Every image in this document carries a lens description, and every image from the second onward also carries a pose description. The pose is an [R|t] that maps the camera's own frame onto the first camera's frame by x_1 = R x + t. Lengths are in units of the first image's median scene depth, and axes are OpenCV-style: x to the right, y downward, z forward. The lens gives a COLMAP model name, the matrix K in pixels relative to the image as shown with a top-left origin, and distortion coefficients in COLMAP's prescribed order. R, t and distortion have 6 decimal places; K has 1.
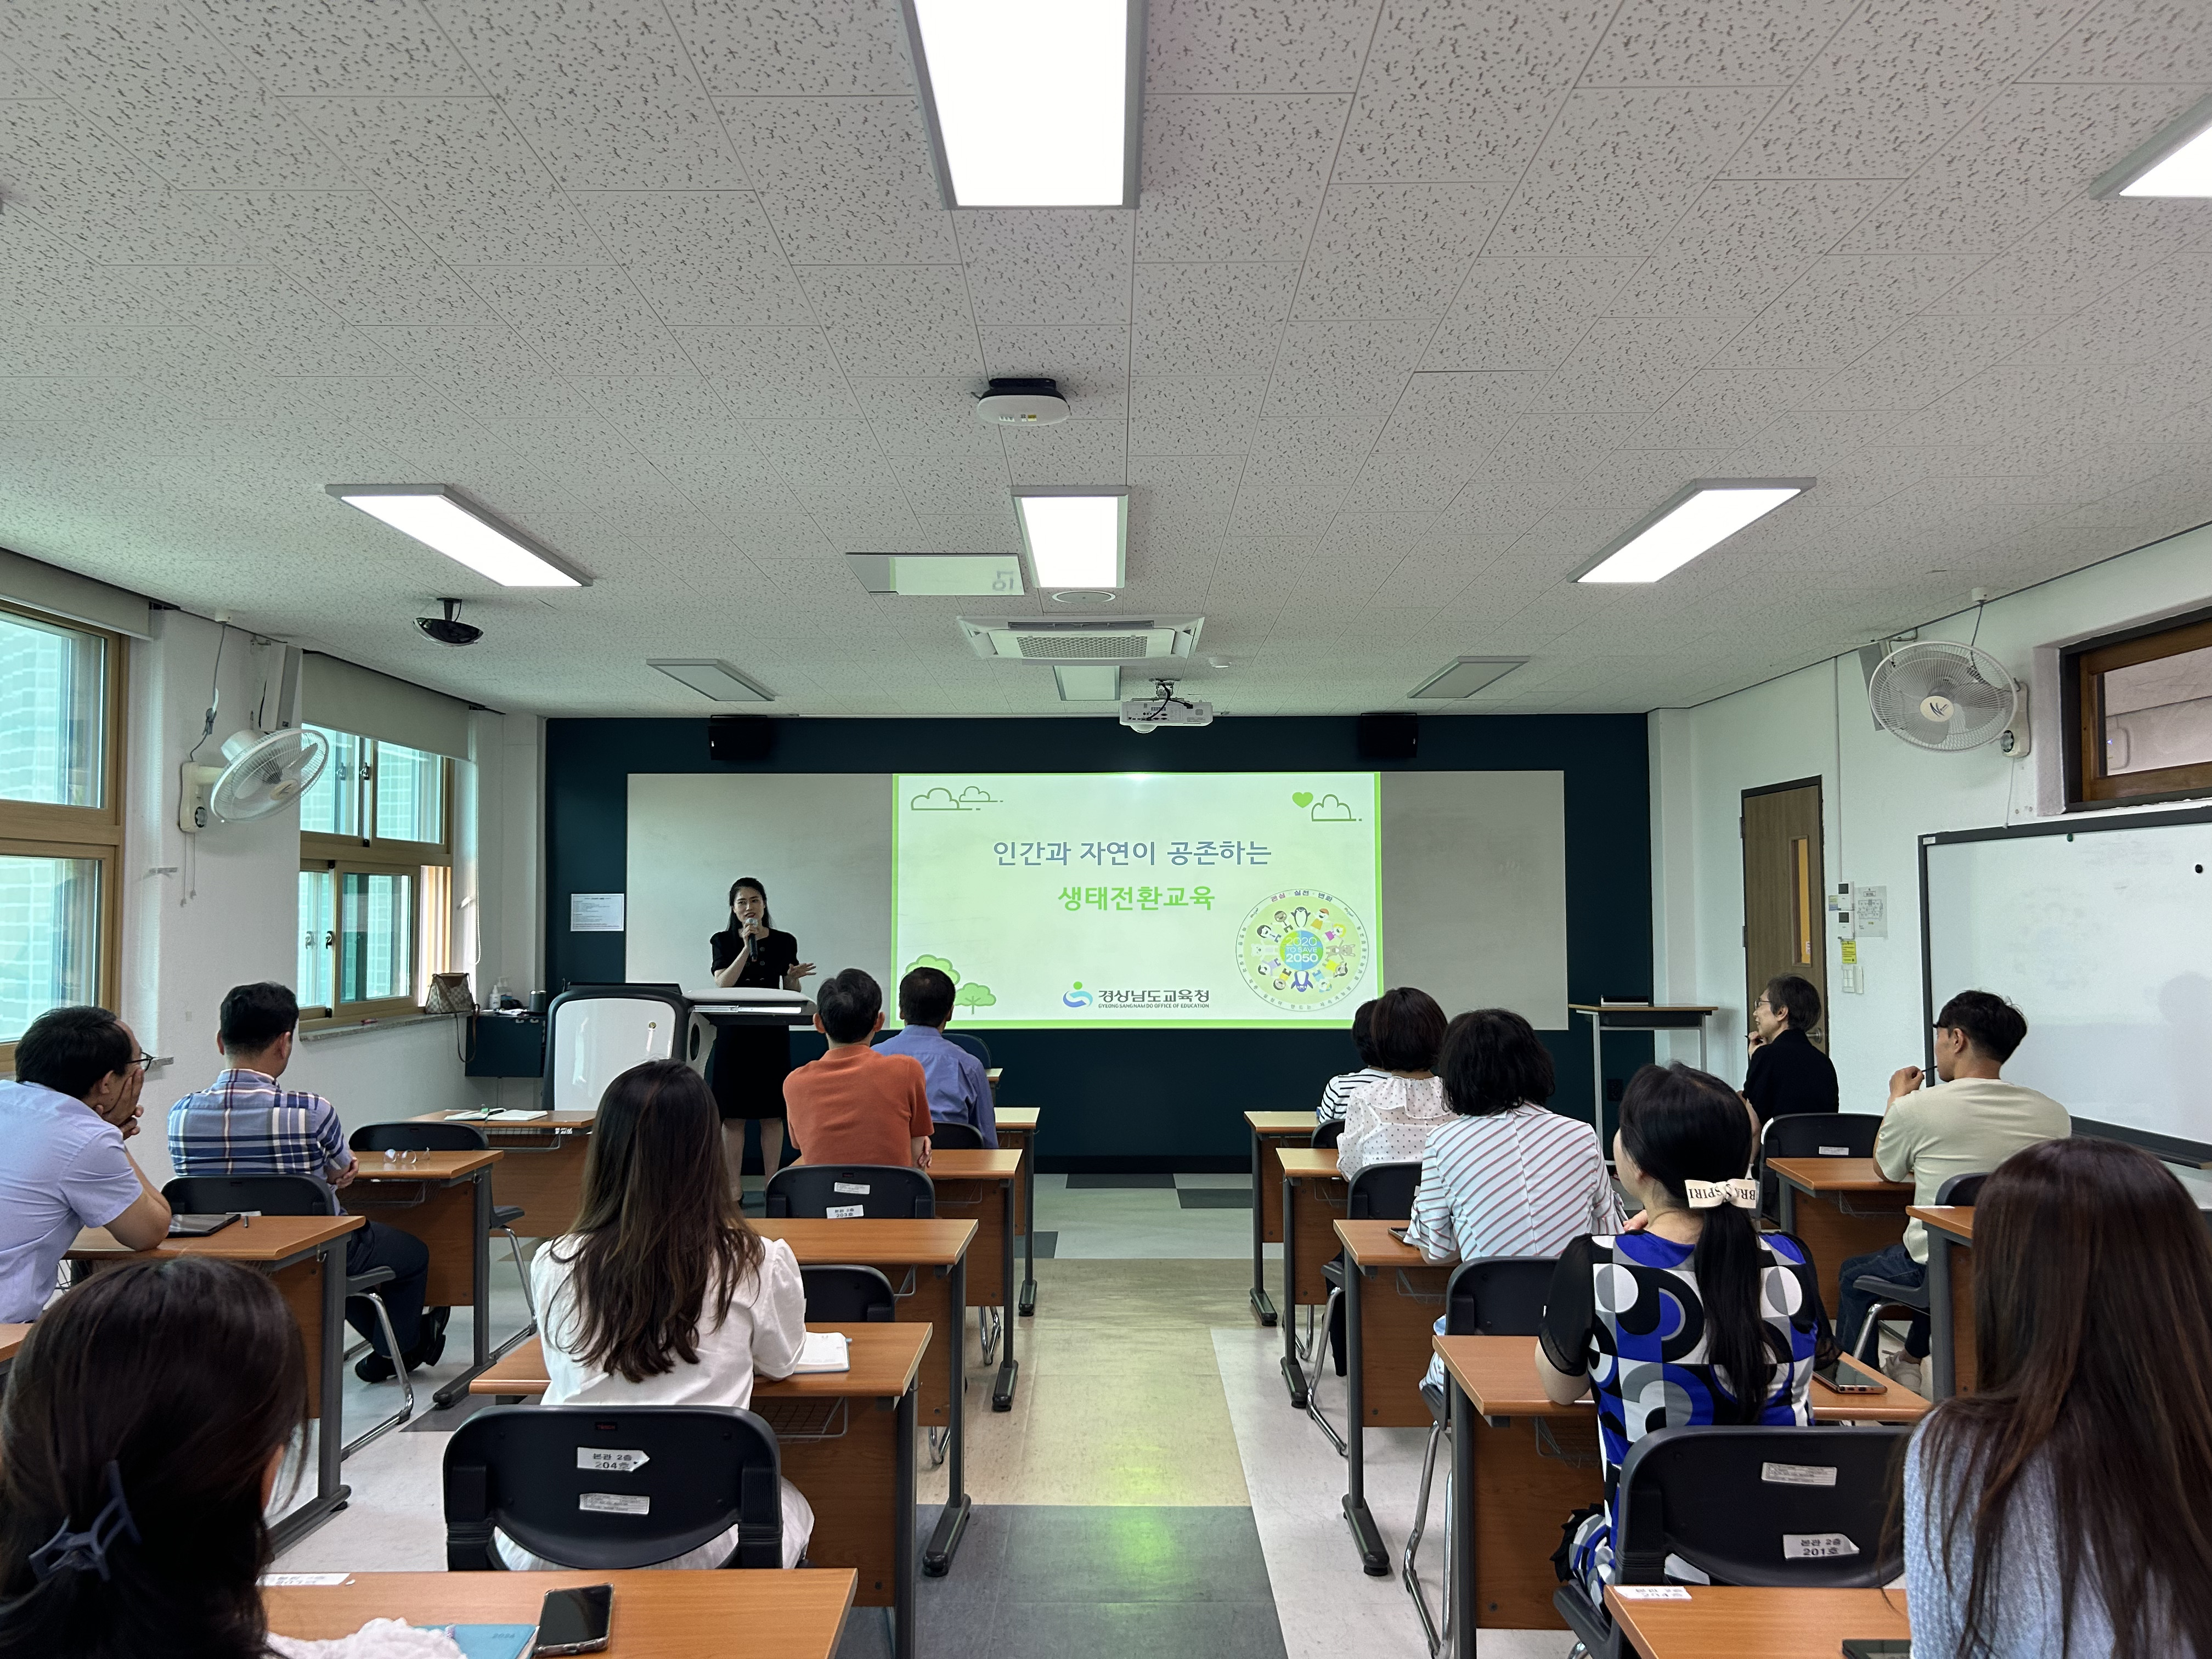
lens RADIAL K [[1673.2, 0, 1106.0], [0, 1673.2, 829.5], [0, 0, 1]] dist [0.007280, -0.001748]
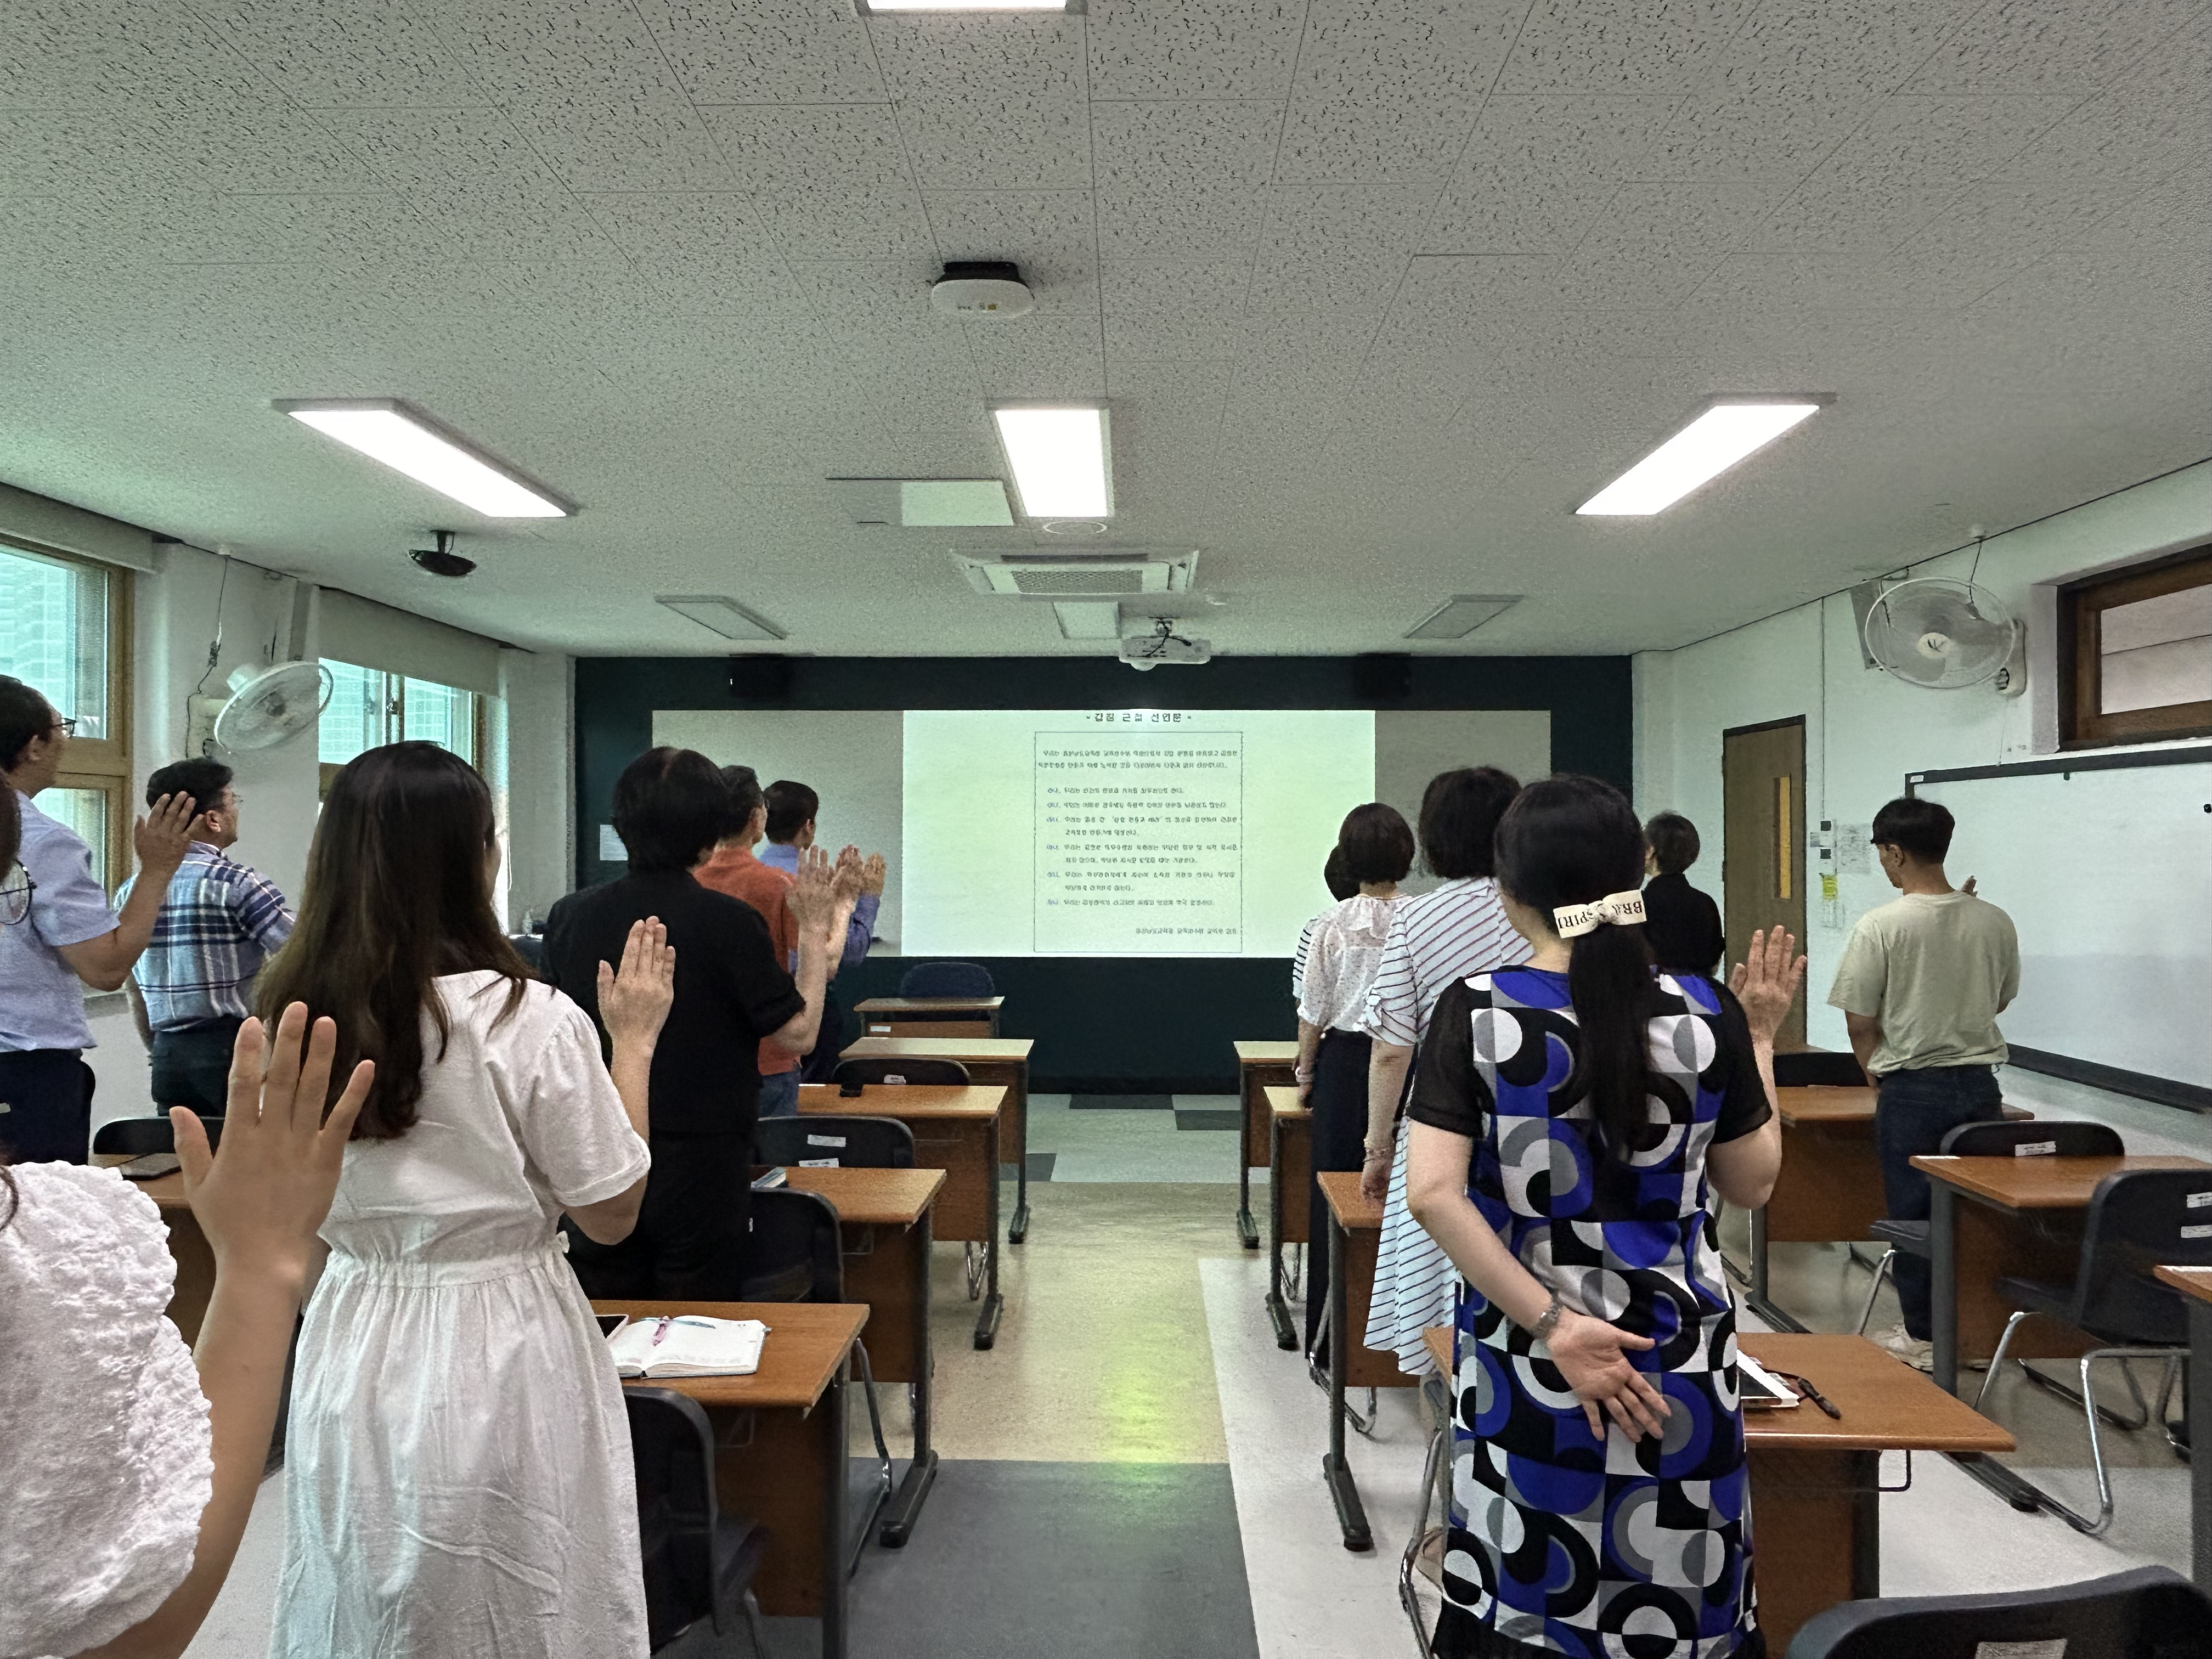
lens RADIAL K [[1504.0, 0, 1106.0], [0, 1504.0, 829.5], [0, 0, 1]] dist [-0.038003, 0.028634]
pose [[0.999888, 0.004685, -0.014209, 0.018275], [-0.004093, 0.999134, 0.041399, 0.002148], [0.014391, -0.041336, 0.999042, 0.105592]]
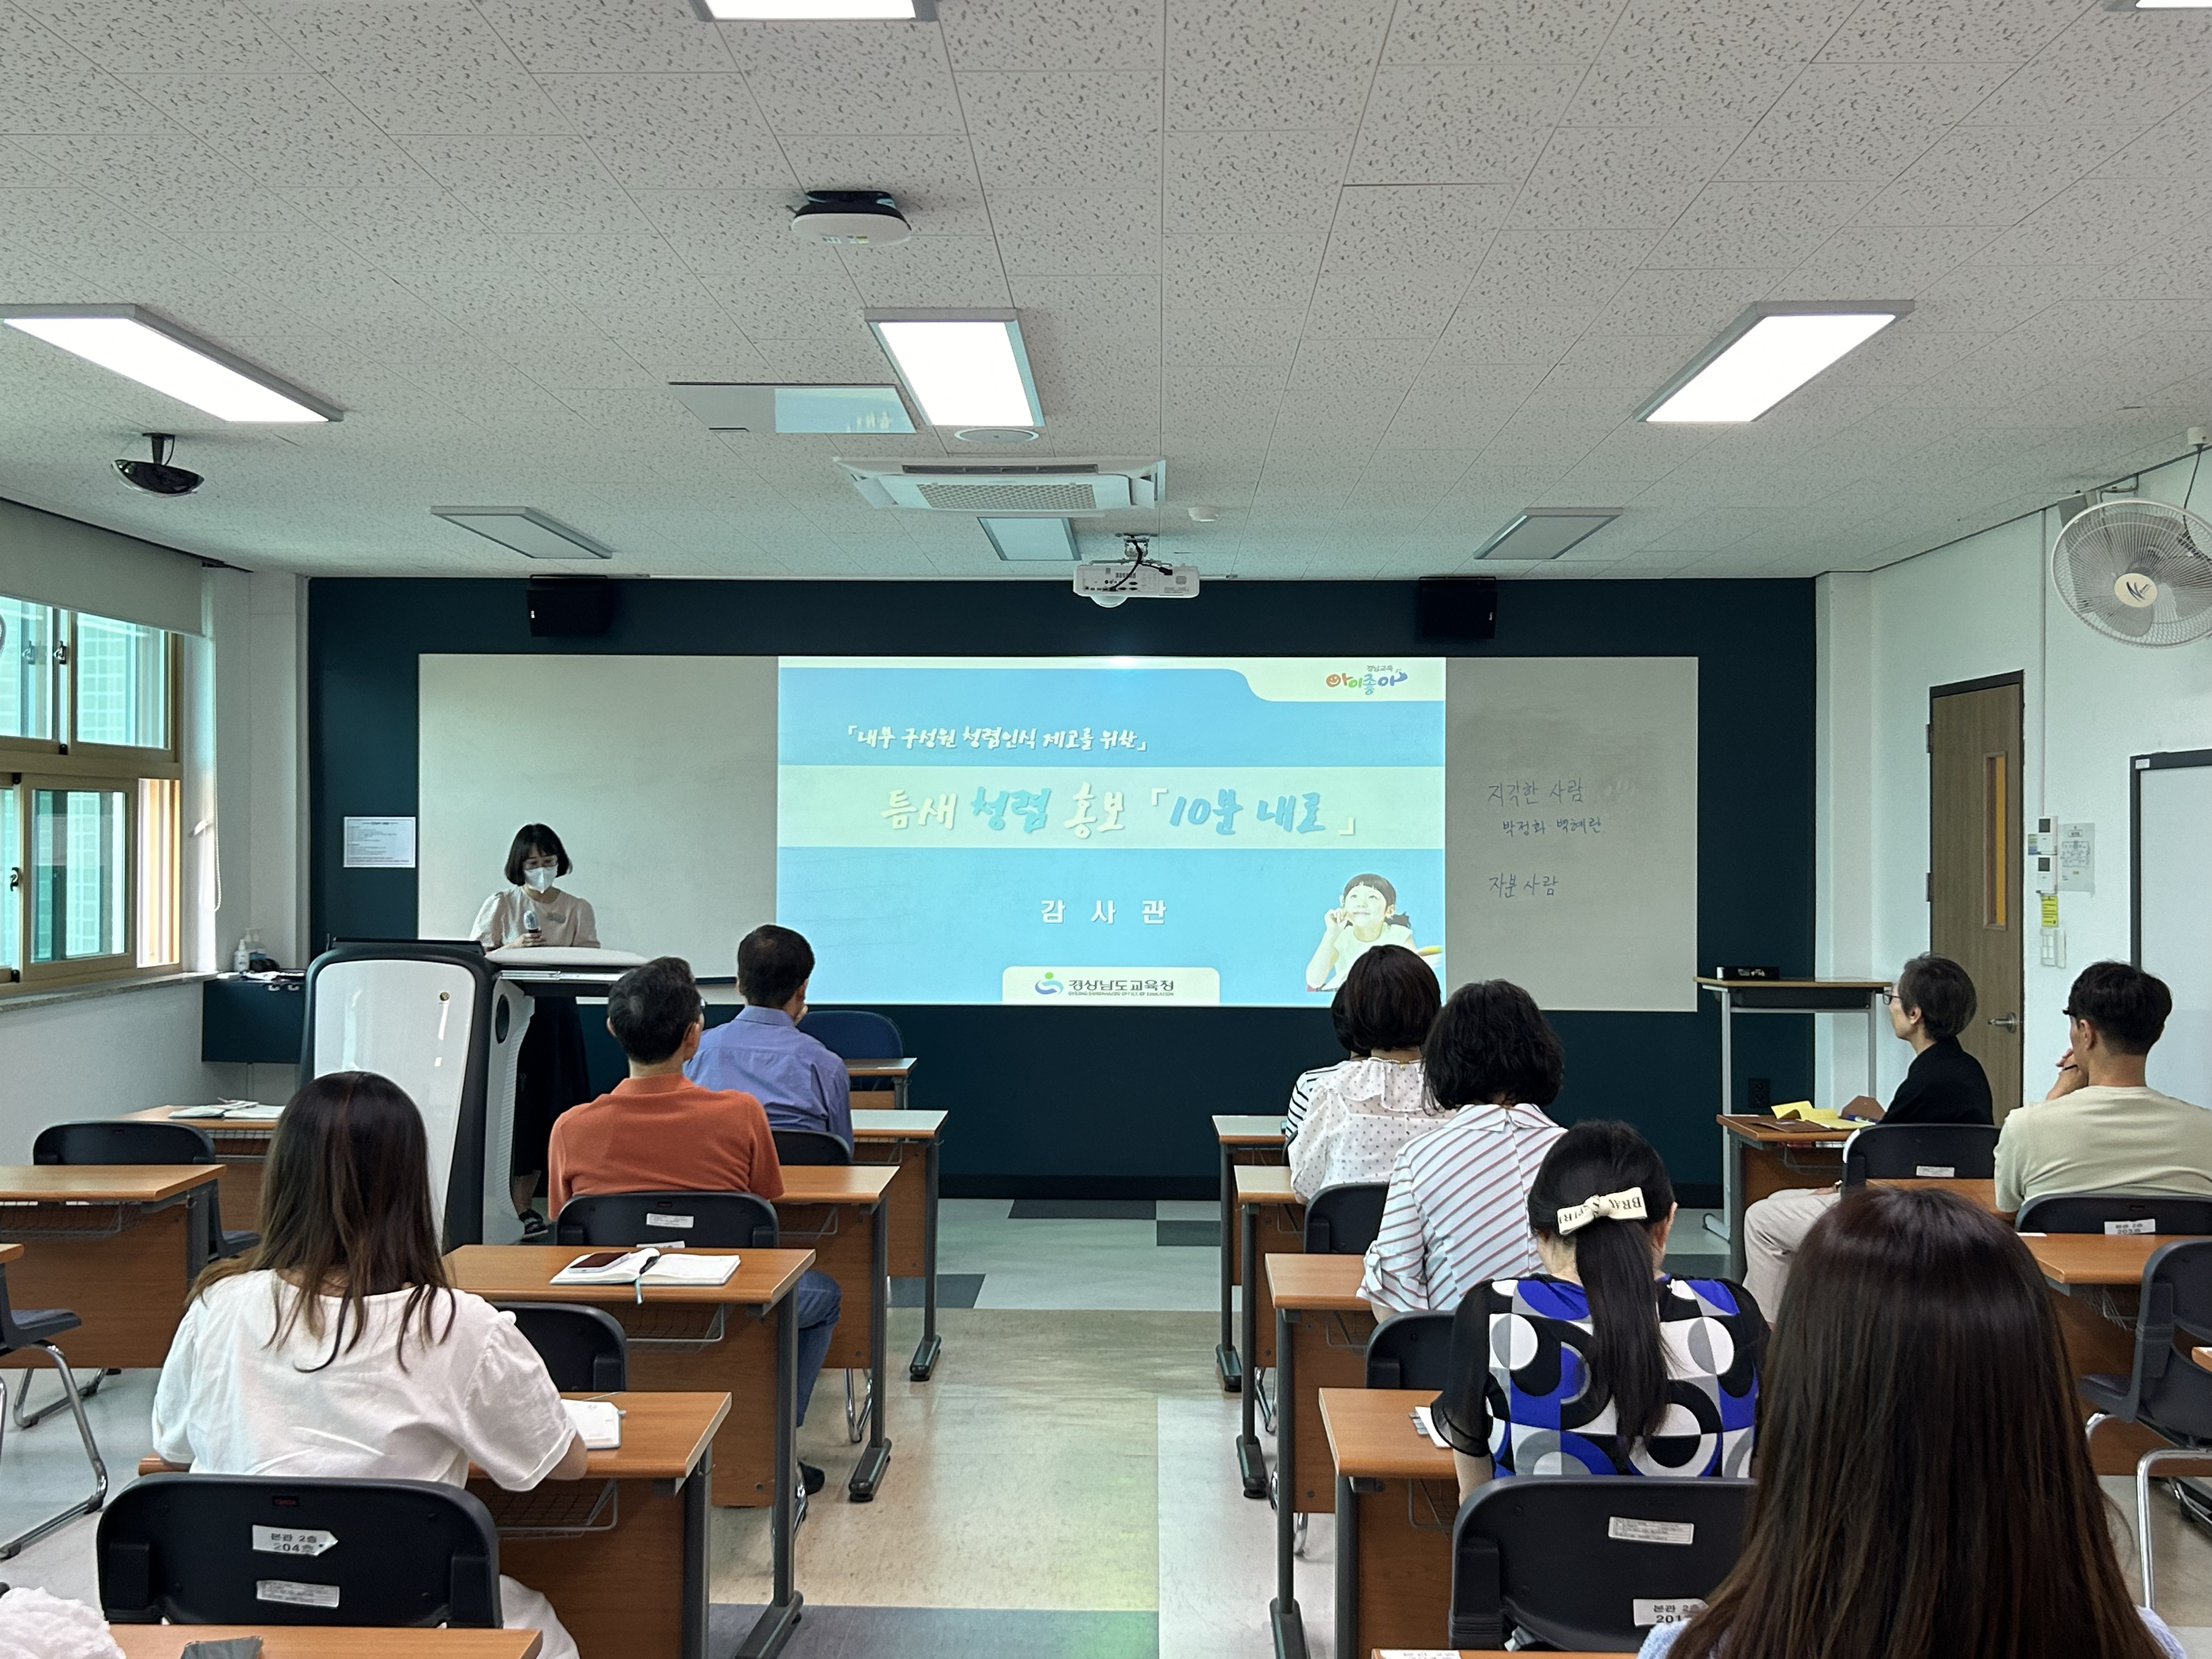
lens RADIAL K [[2401.0, 0, 1107.0], [0, 2401.0, 819.5], [0, 0, 1]] dist [0.014780, -0.024645]
pose [[0.999835, 0.006990, -0.016757, 0.055018], [-0.006252, 0.999025, 0.043697, -0.013864], [0.017047, -0.043585, 0.998904, -0.084343]]
